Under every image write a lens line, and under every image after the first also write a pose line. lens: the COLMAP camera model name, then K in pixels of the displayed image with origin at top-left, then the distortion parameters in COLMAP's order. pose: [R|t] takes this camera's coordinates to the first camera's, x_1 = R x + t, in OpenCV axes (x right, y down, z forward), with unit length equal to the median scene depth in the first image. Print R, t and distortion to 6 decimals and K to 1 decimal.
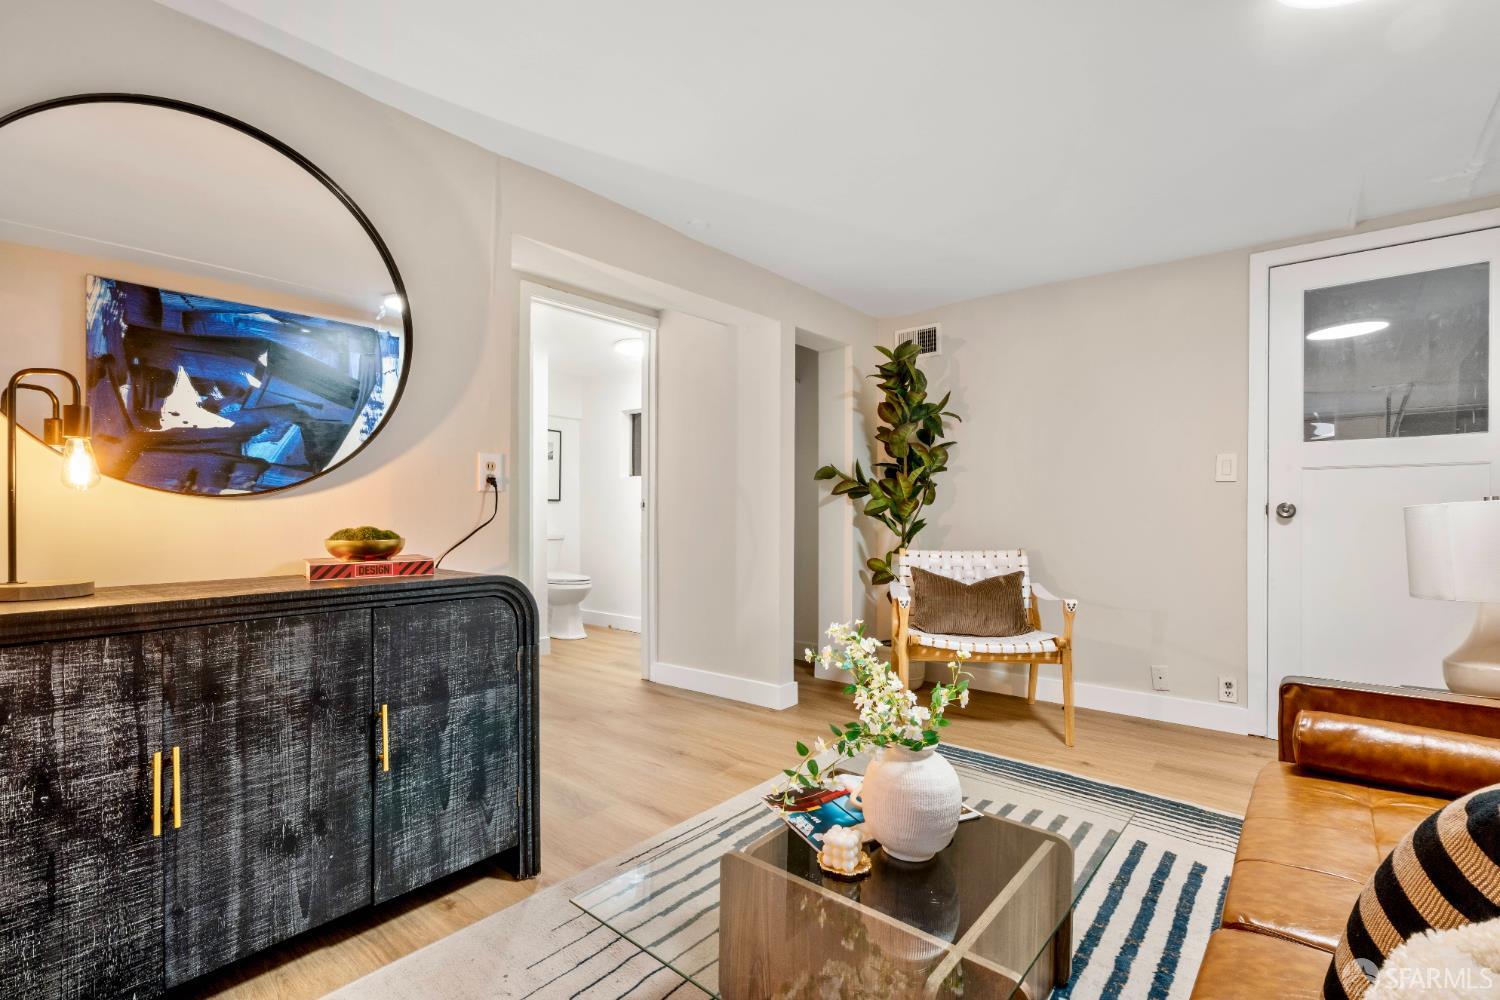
lens RADIAL K [[685.3, 0, 750.4], [0, 685.3, 502.2], [0, 0, 1]] dist [-0.001560, 0.000827]
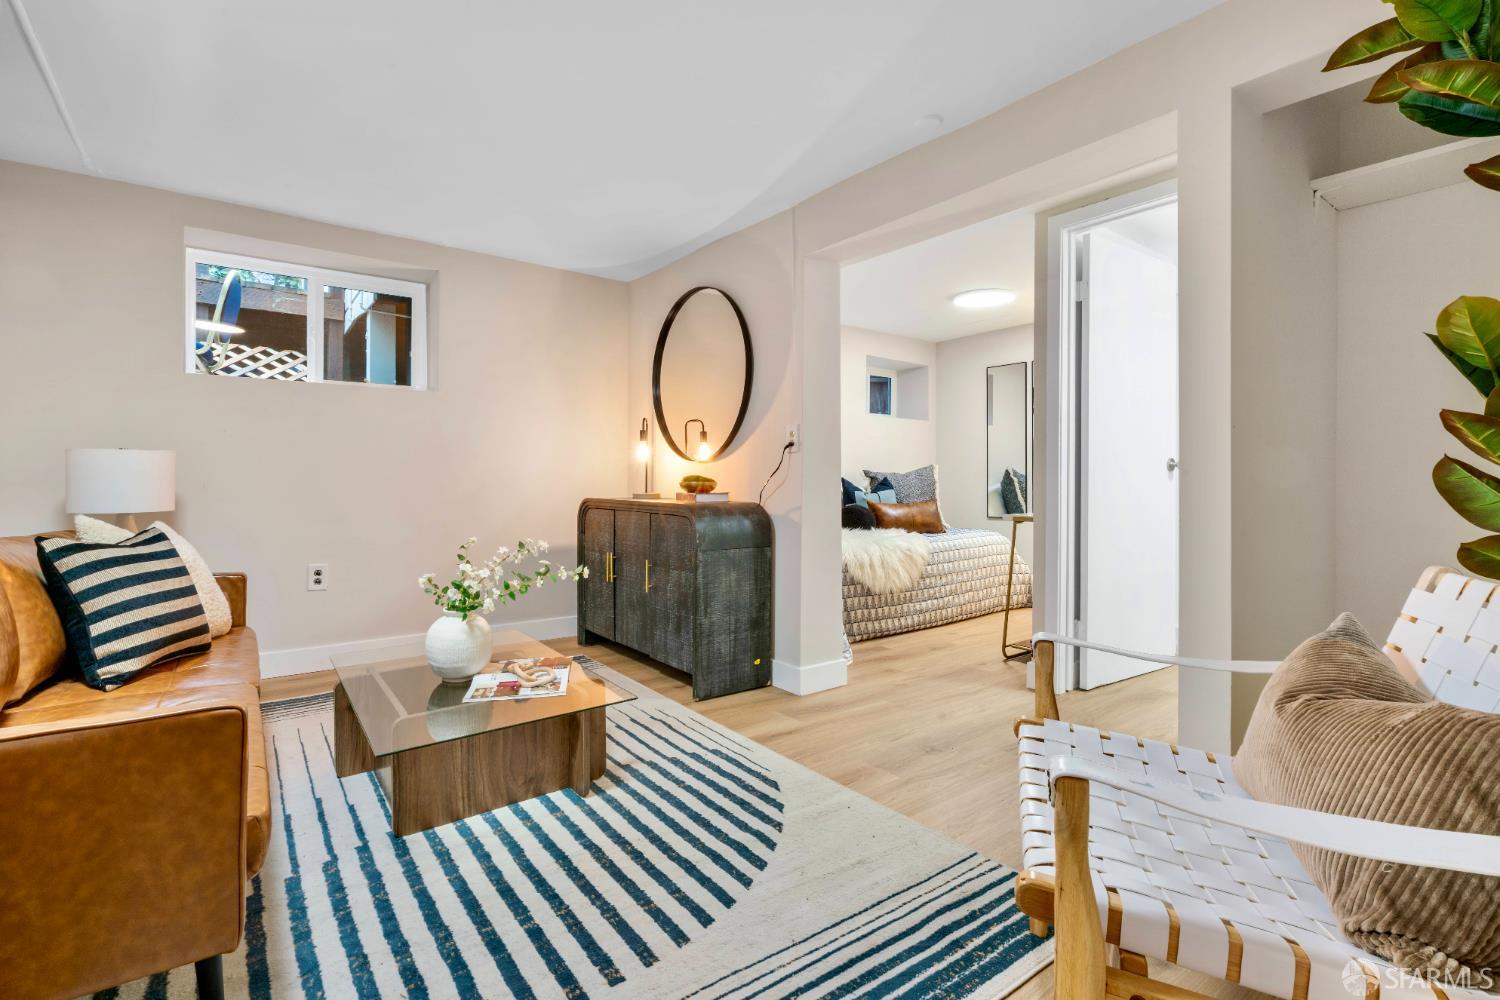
lens RADIAL K [[685.3, 0, 733.9], [0, 685.3, 471.4], [0, 0, 1]] dist [-0.001560, 0.000827]
pose [[-0.231870, -0.011550, -0.972678, 1.329224], [-0.010334, 0.999902, -0.009410, 0.044935], [0.972692, 0.007870, -0.231966, 1.630616]]
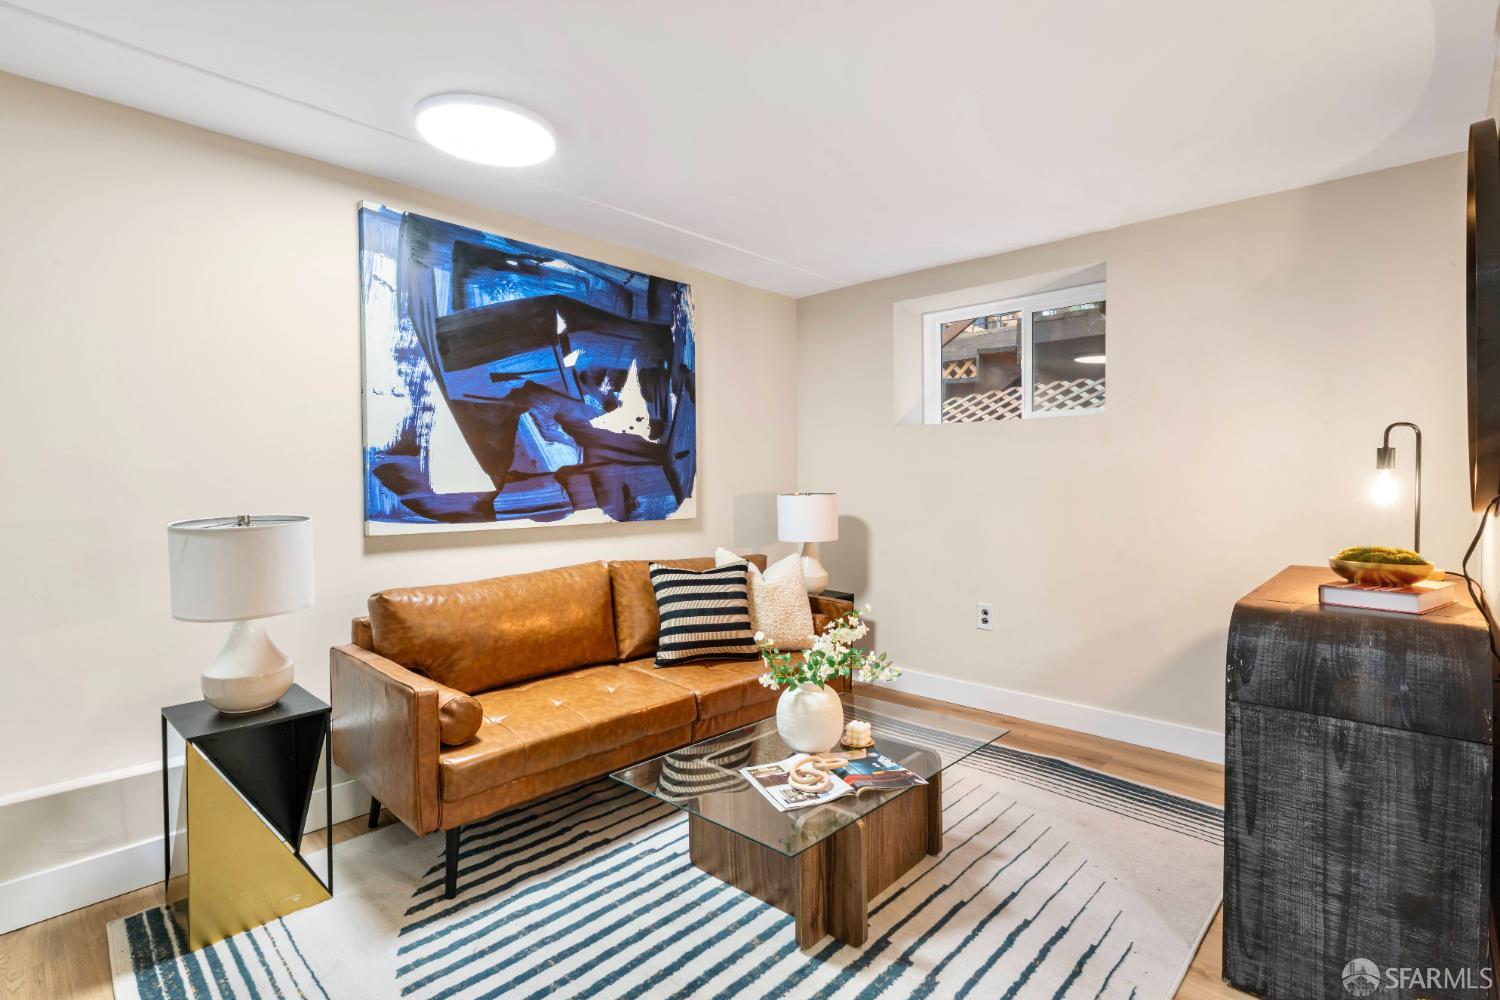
lens RADIAL K [[724.5, 0, 752.4], [0, 724.5, 498.6], [0, 0, 1]] dist [-0.003908, 0.000019]
pose [[-0.999064, -0.000457, 0.043258, 0.244700], [0.000931, 0.999485, 0.032075, -0.062664], [-0.043250, 0.032086, -0.998549, 2.104709]]
